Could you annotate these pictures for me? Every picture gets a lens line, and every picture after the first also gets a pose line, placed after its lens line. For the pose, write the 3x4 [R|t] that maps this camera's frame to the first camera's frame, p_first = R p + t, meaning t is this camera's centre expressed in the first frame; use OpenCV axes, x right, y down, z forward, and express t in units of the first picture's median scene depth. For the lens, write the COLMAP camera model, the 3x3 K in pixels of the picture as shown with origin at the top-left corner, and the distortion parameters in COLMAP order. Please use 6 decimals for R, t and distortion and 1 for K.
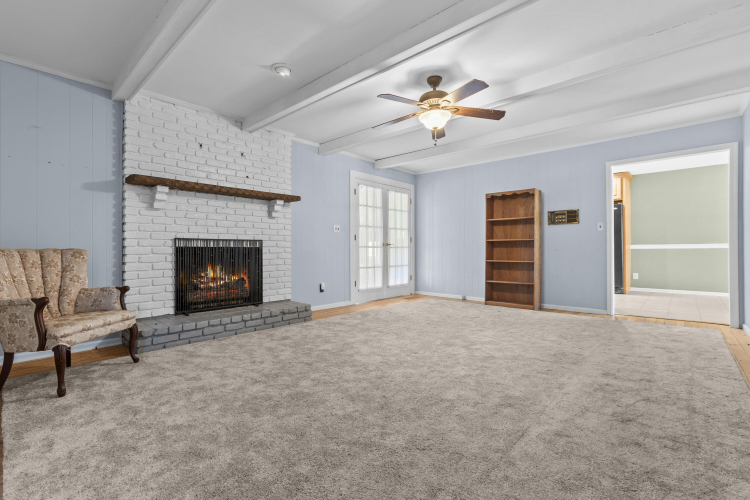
lens RADIAL K [[335.9, 0, 370.9], [0, 335.9, 248.3], [0, 0, 1]] dist [-0.000759, 0.000163]
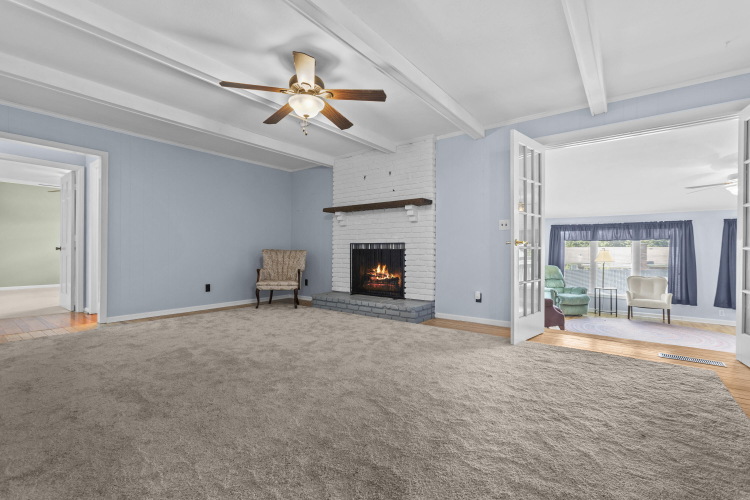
lens RADIAL K [[335.9, 0, 370.9], [0, 335.9, 248.3], [0, 0, 1]] dist [-0.000759, 0.000163]
pose [[0.087675, -0.005831, -0.996132, 0.850223], [-0.002453, 0.999979, -0.006070, 0.001485], [0.996146, 0.002976, 0.087659, 0.842916]]
